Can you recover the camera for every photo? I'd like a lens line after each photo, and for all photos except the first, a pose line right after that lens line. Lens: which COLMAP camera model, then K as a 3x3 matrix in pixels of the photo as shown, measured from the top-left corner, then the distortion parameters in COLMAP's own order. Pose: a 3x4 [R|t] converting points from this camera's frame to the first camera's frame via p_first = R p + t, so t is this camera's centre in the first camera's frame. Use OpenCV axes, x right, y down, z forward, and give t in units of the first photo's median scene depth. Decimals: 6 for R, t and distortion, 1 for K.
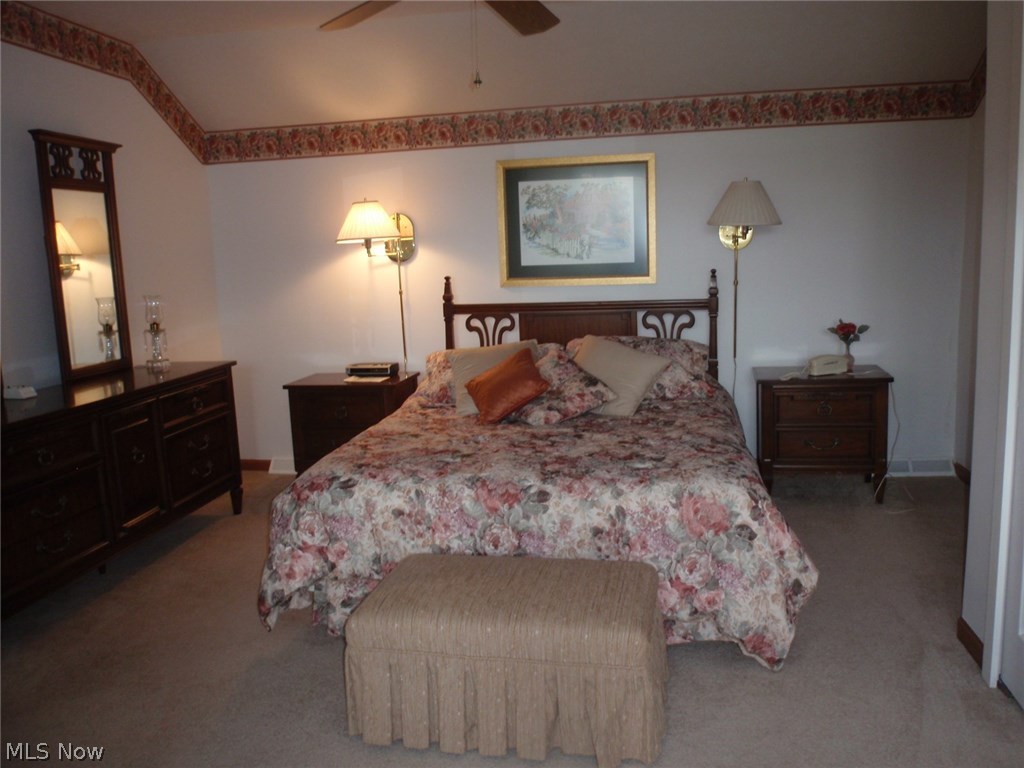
lens RADIAL K [[837.5, 0, 512.0], [0, 837.5, 384.0], [0, 0, 1]] dist [-0.076636, 0.041053]
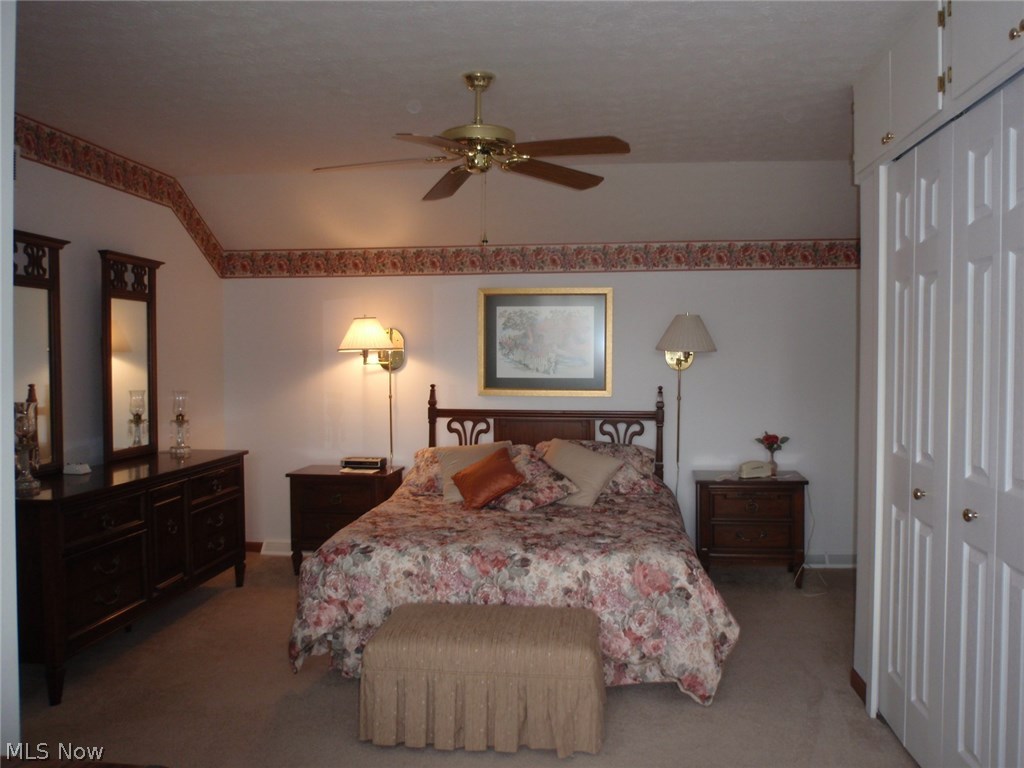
lens RADIAL K [[837.5, 0, 512.0], [0, 837.5, 384.0], [0, 0, 1]] dist [-0.076636, 0.041053]
pose [[0.997588, 0.036424, 0.059082, -0.048848], [-0.028621, 0.991372, -0.127913, 0.021188], [-0.063231, 0.125914, 0.990024, -0.205976]]
